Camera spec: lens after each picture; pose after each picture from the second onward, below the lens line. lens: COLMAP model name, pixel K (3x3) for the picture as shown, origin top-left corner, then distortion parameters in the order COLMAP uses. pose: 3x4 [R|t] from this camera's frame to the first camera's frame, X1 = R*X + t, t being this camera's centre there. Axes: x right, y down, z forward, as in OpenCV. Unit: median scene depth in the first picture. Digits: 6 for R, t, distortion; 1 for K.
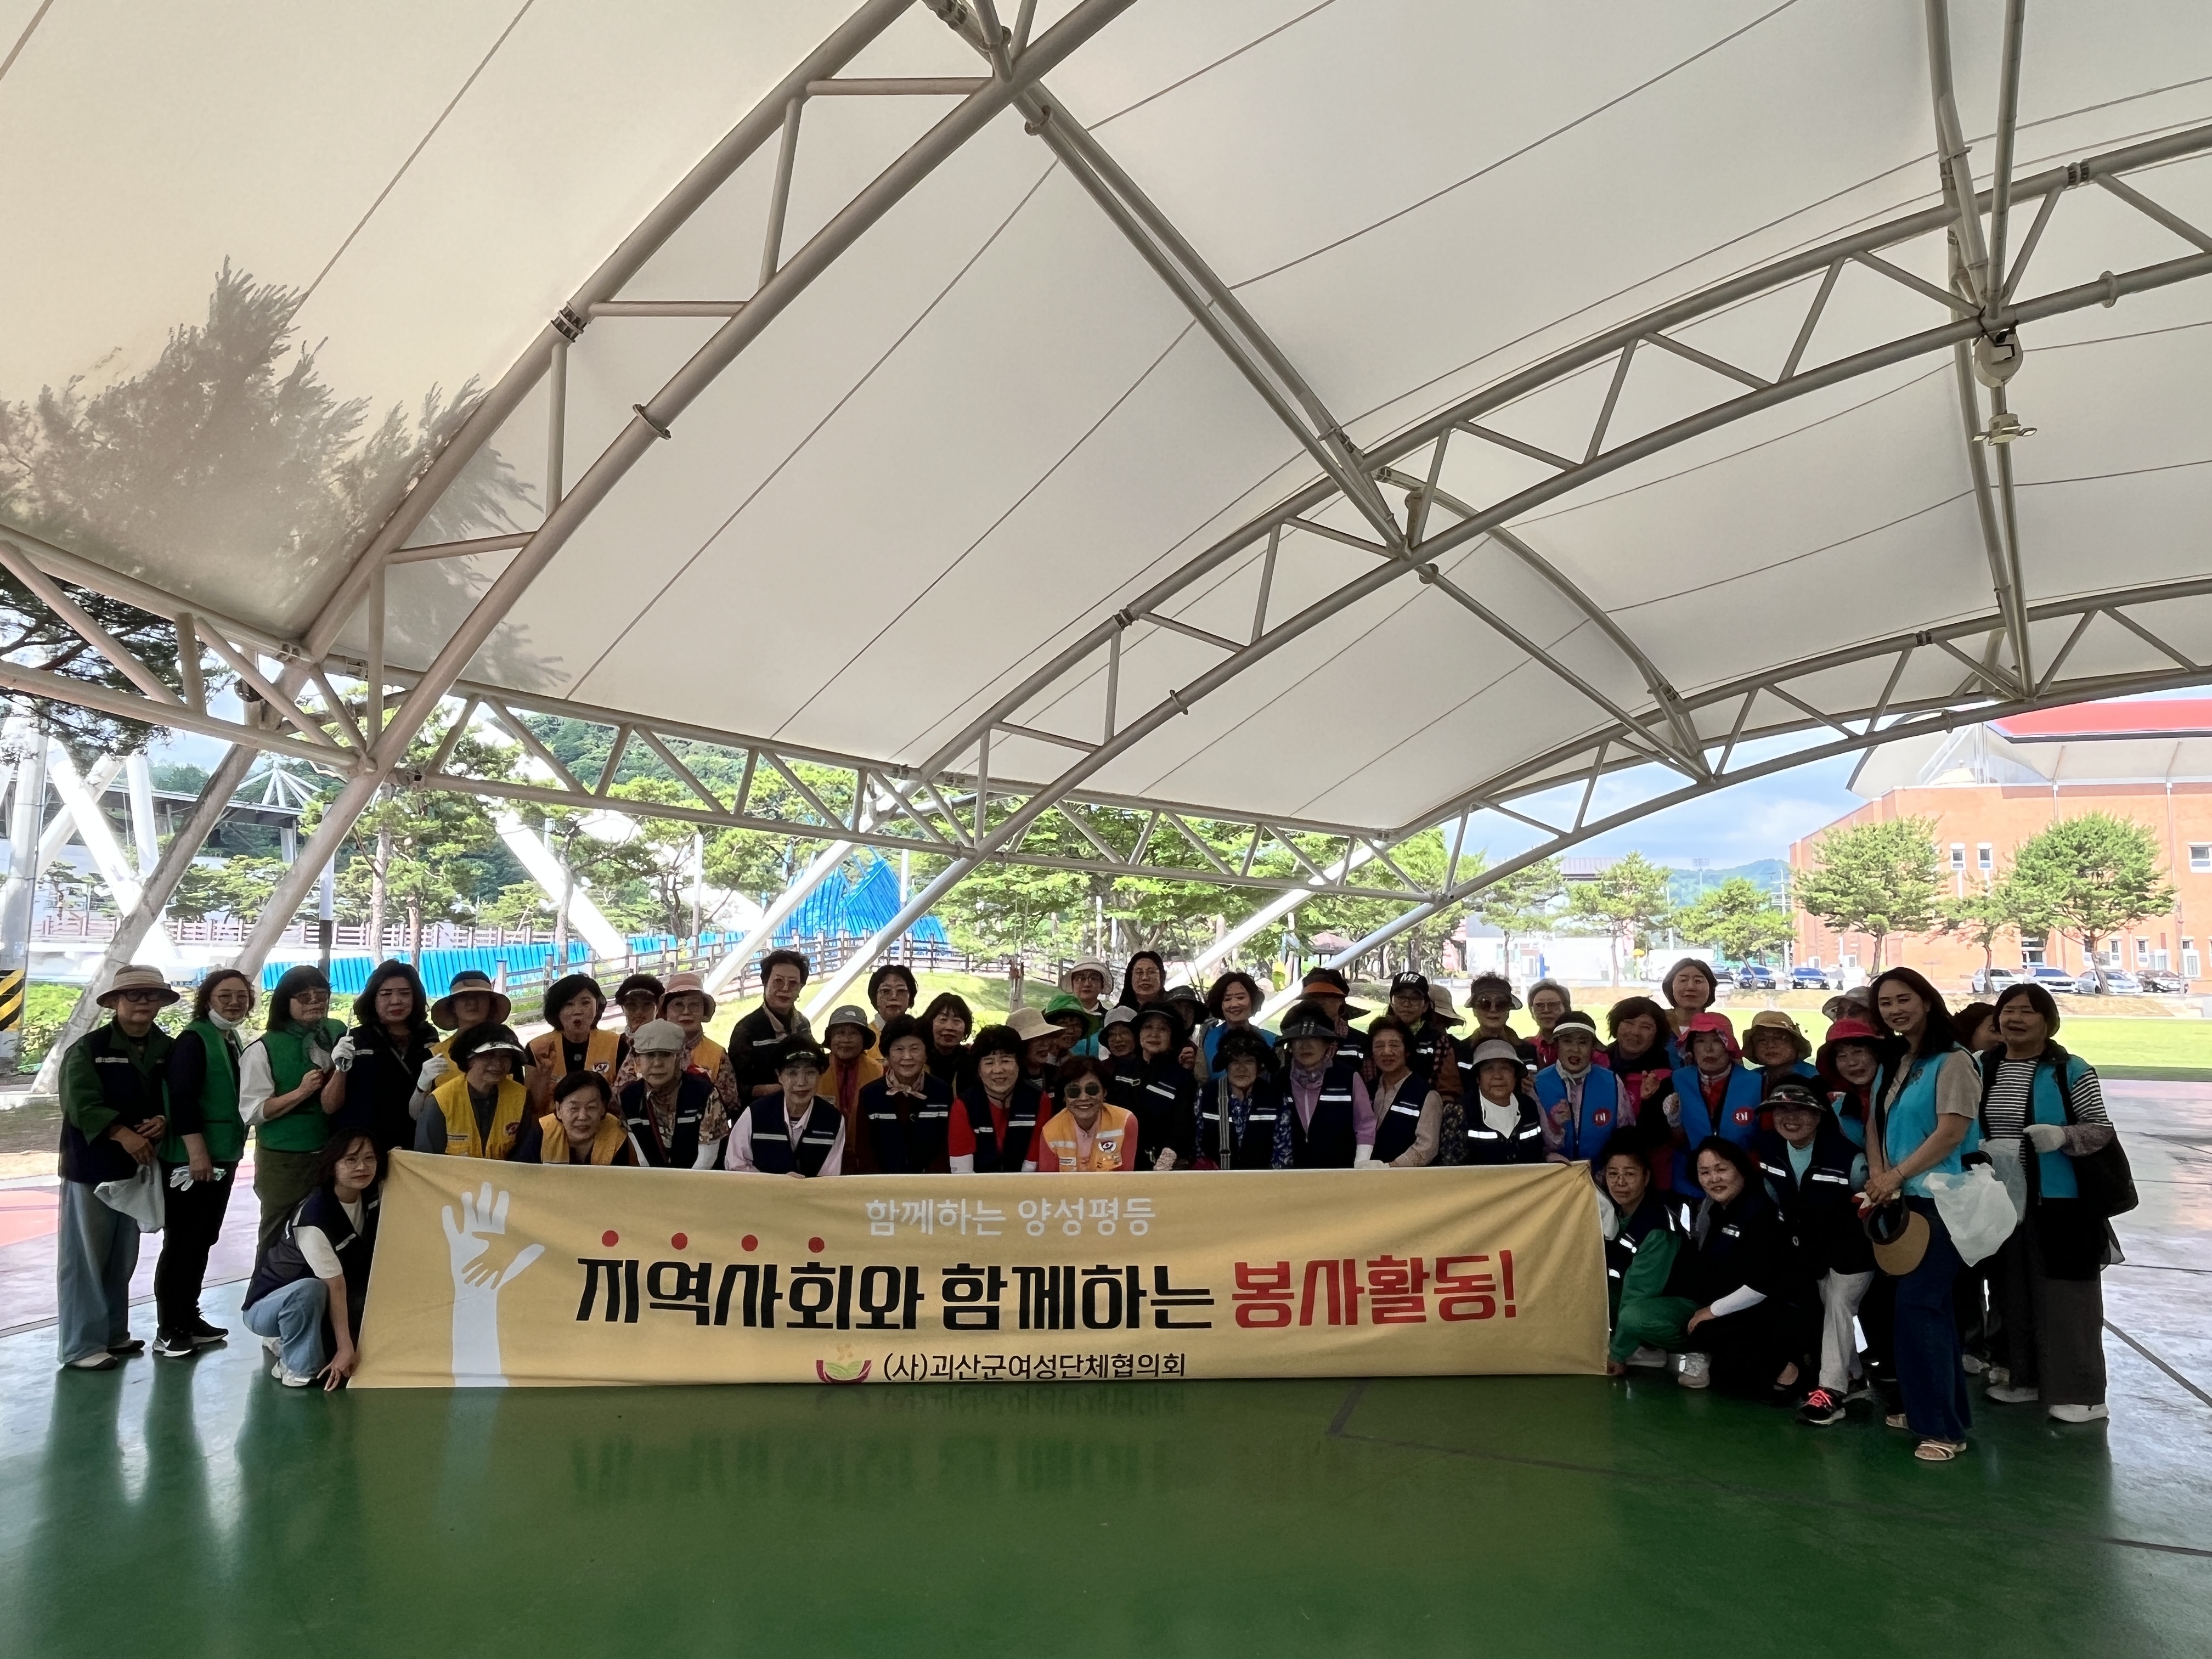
lens RADIAL K [[1420.1, 0, 1106.0], [0, 1420.1, 829.5], [0, 0, 1]] dist [-0.002131, -0.000650]
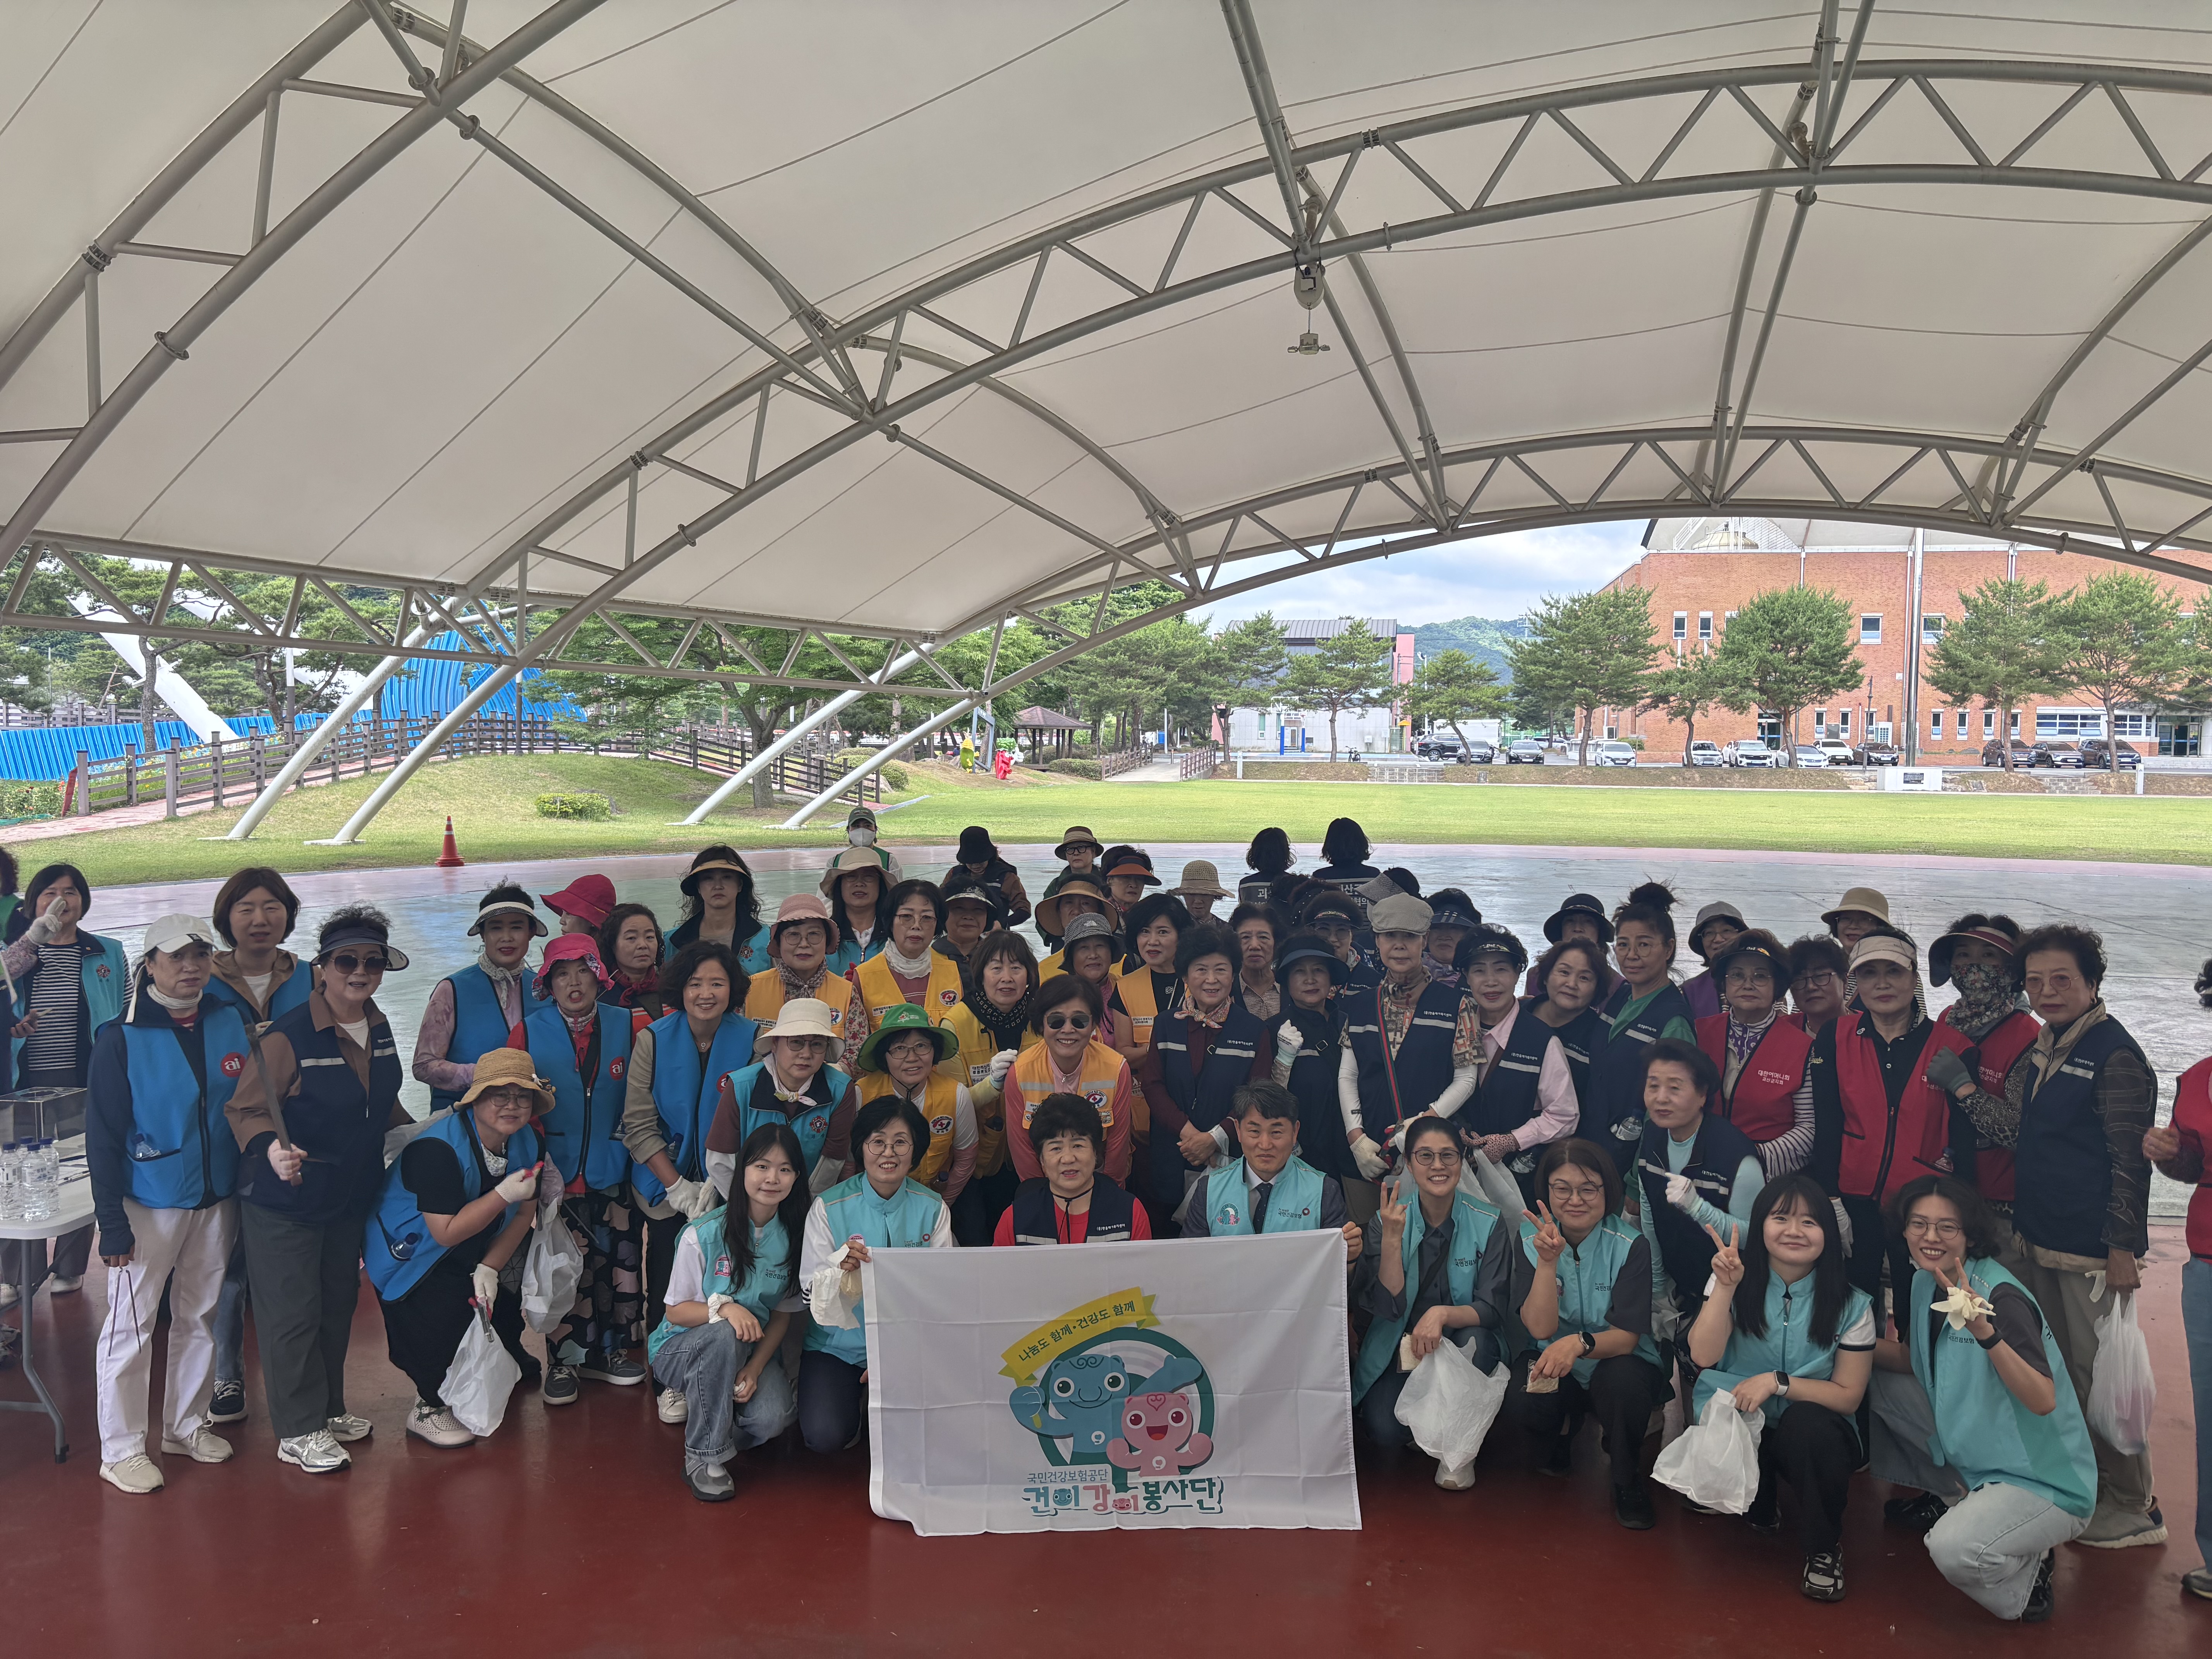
lens RADIAL K [[1655.0, 0, 1106.0], [0, 1655.0, 829.5], [0, 0, 1]] dist [0.034942, -0.042821]
pose [[0.989337, -0.008659, 0.145384, 0.189247], [-0.013683, 0.988289, 0.151976, -0.061247], [-0.144998, -0.152345, 0.977633, -0.428131]]
